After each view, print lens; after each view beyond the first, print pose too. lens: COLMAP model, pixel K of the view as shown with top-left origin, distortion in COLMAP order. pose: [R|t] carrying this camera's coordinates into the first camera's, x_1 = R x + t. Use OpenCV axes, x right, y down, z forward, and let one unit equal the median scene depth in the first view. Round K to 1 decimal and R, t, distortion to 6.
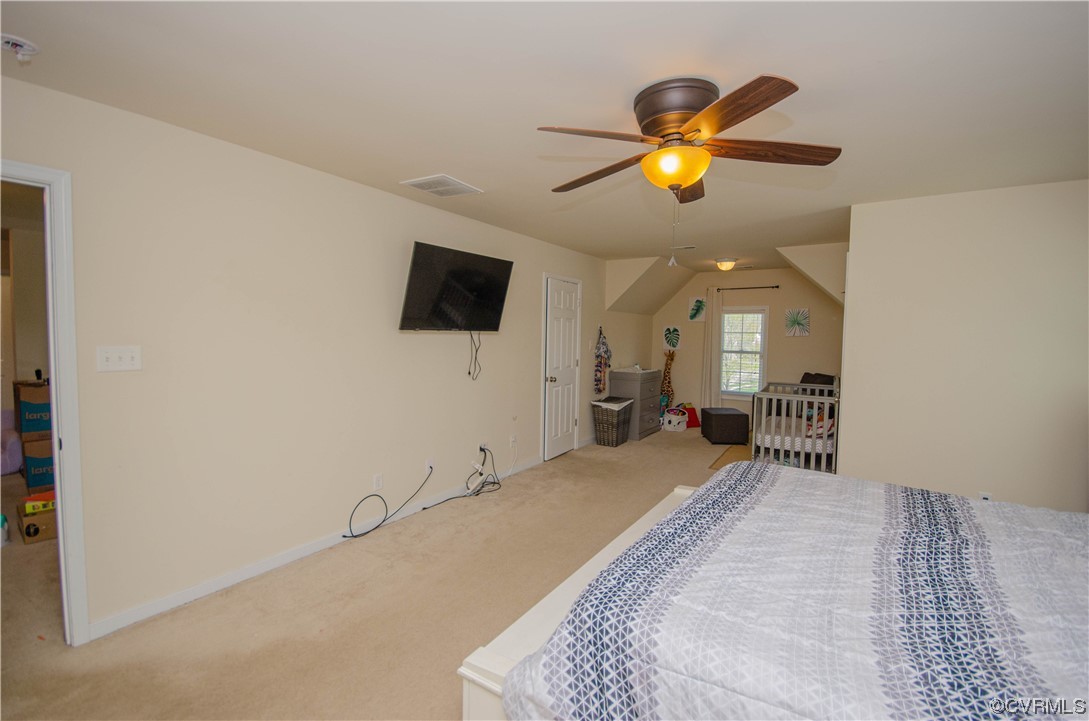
lens RADIAL K [[474.3, 0, 550.2], [0, 474.3, 360.9], [0, 0, 1]] dist [0.009064, -0.012072]
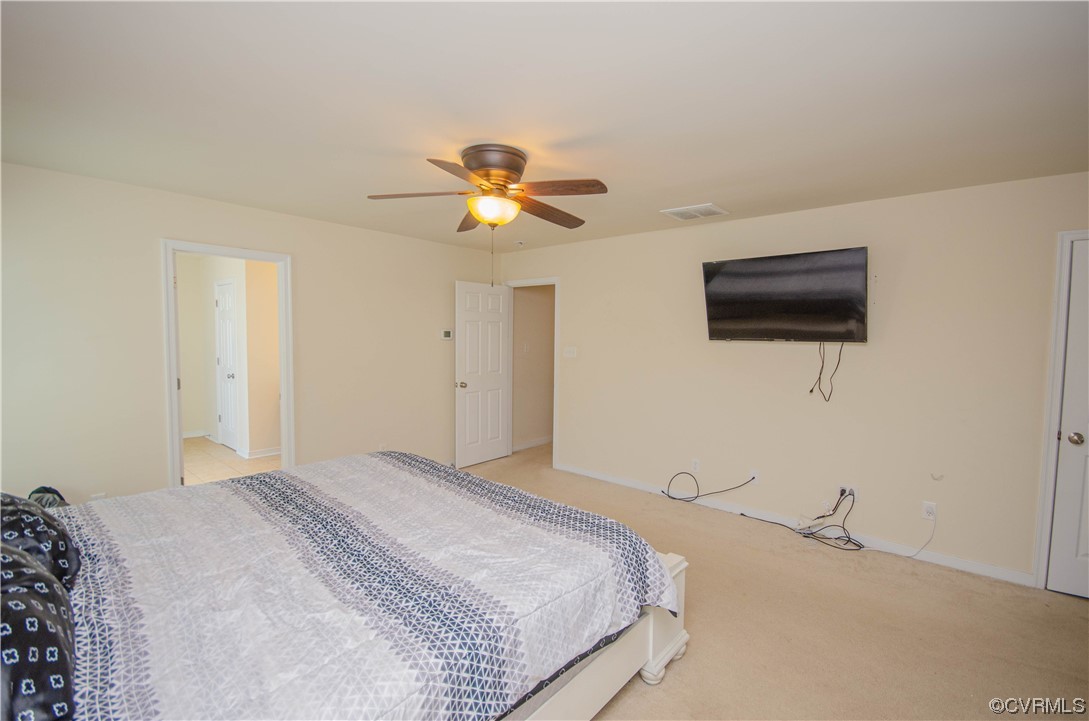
lens RADIAL K [[474.3, 0, 550.2], [0, 474.3, 360.9], [0, 0, 1]] dist [0.009064, -0.012072]
pose [[-0.123888, 0.040566, -0.991467, 0.798246], [-0.068782, 0.996410, 0.049362, -0.041593], [0.989909, 0.074311, -0.120653, 0.700597]]
